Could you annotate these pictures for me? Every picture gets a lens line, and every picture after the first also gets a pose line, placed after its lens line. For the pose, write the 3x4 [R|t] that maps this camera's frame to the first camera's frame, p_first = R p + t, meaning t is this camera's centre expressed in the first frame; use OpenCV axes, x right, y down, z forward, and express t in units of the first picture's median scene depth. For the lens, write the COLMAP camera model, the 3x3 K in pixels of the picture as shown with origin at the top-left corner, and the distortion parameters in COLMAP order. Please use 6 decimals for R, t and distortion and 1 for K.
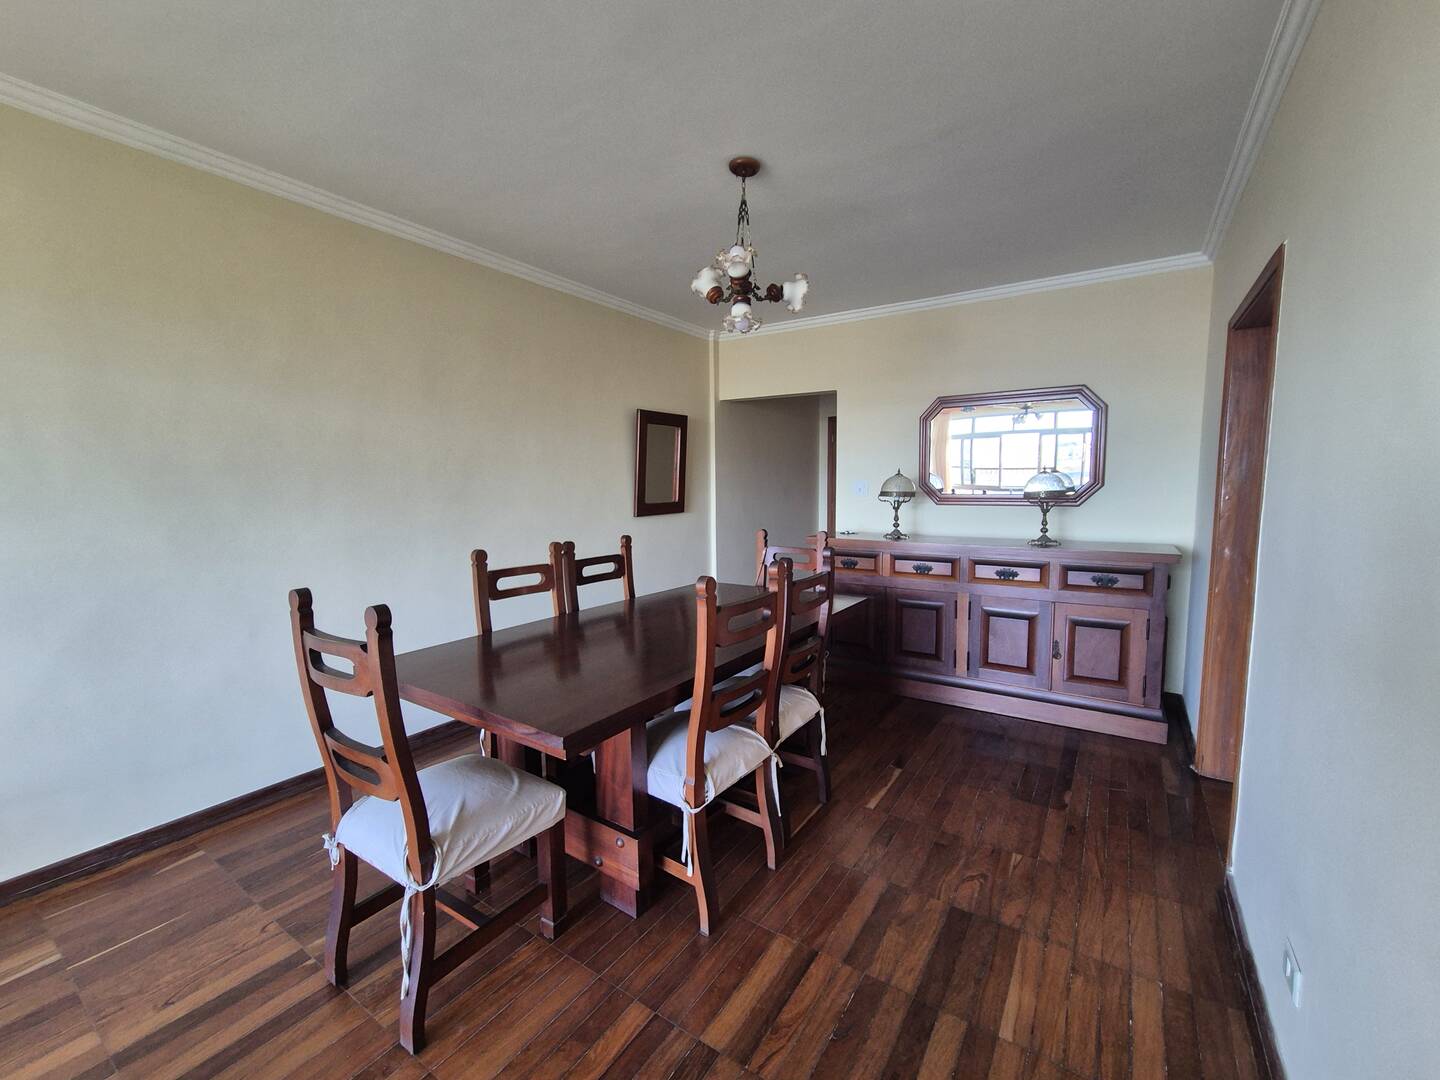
lens RADIAL K [[591.6, 0, 726.0], [0, 591.6, 544.2], [0, 0, 1]] dist [0.001100, -0.000791]
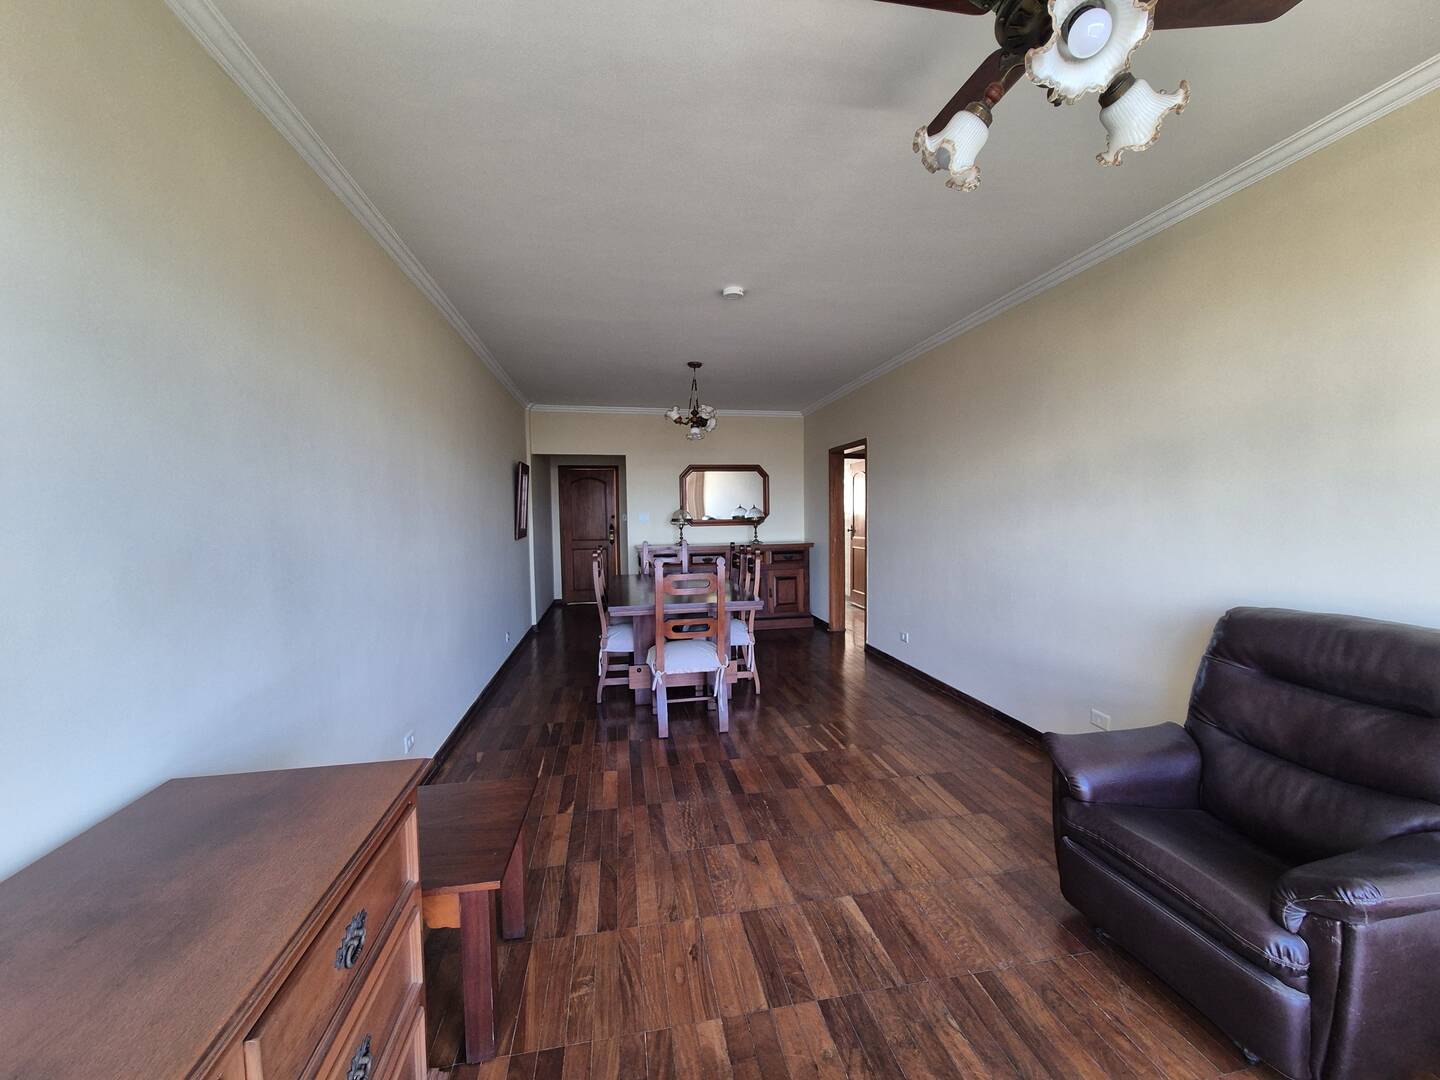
lens RADIAL K [[591.6, 0, 723.5], [0, 591.6, 547.2], [0, 0, 1]] dist [0.001100, -0.000791]
pose [[0.716709, -0.043110, 0.696038, -1.436305], [0.077558, 0.996823, -0.018122, 0.061271], [-0.693046, 0.066972, 0.717776, -0.561844]]
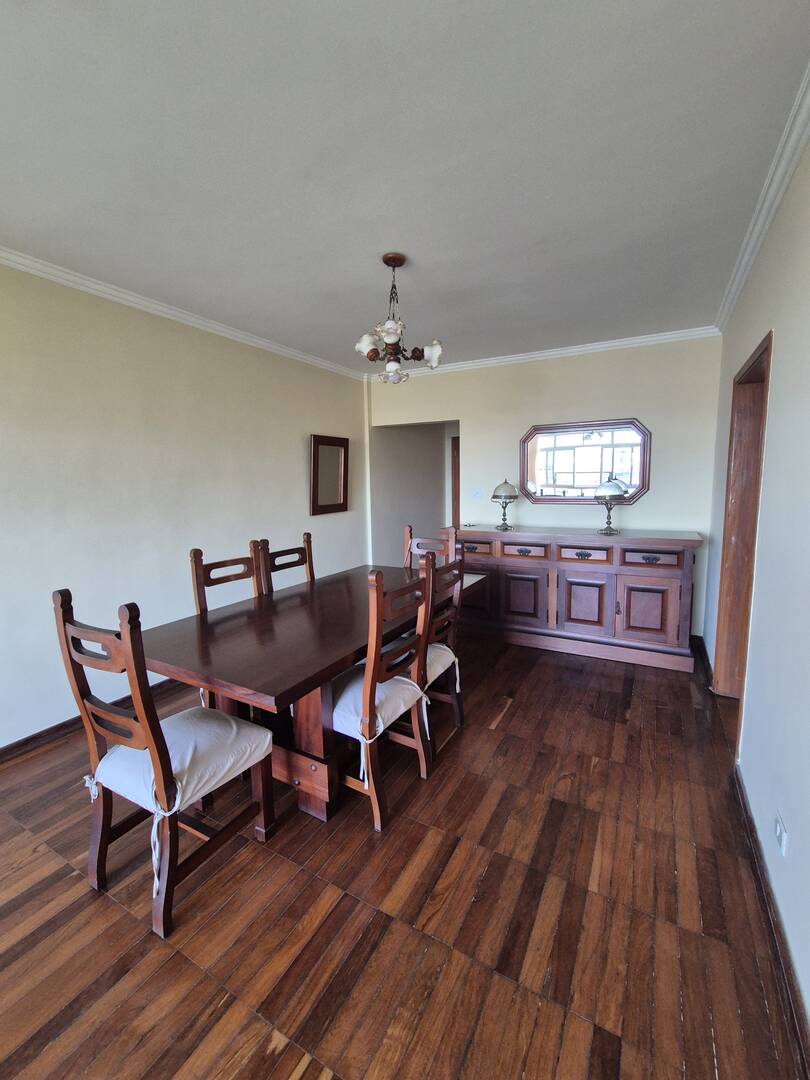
lens RADIAL K [[443.7, 0, 407.5], [0, 443.7, 533.8], [0, 0, 1]] dist [0.001100, -0.000791]
pose [[0.996859, -0.017411, 0.077263, -0.027934], [0.016148, 0.999726, 0.016937, -0.034523], [-0.077537, -0.015636, 0.996867, -0.014652]]
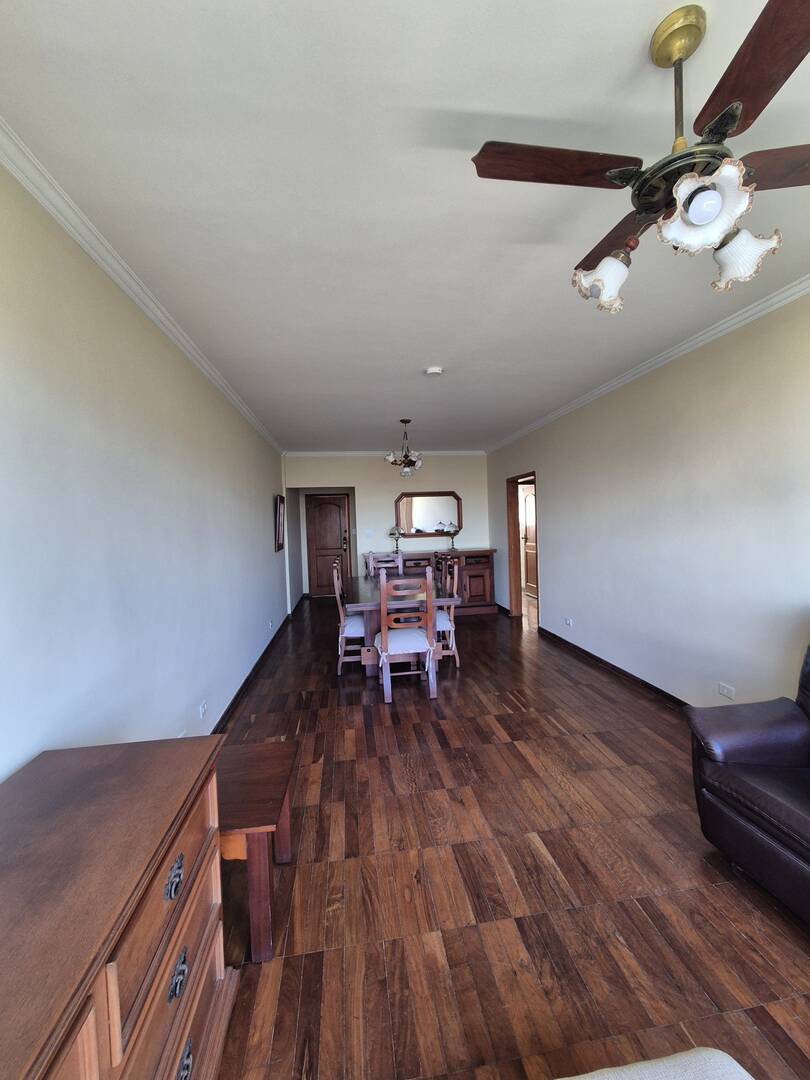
lens RADIAL K [[443.7, 0, 405.3], [0, 443.7, 535.3], [0, 0, 1]] dist [0.001100, -0.000791]
pose [[0.748214, -0.037427, 0.662401, -1.451507], [0.094342, 0.994264, -0.050386, 0.020327], [-0.656715, 0.100192, 0.747453, -0.563059]]
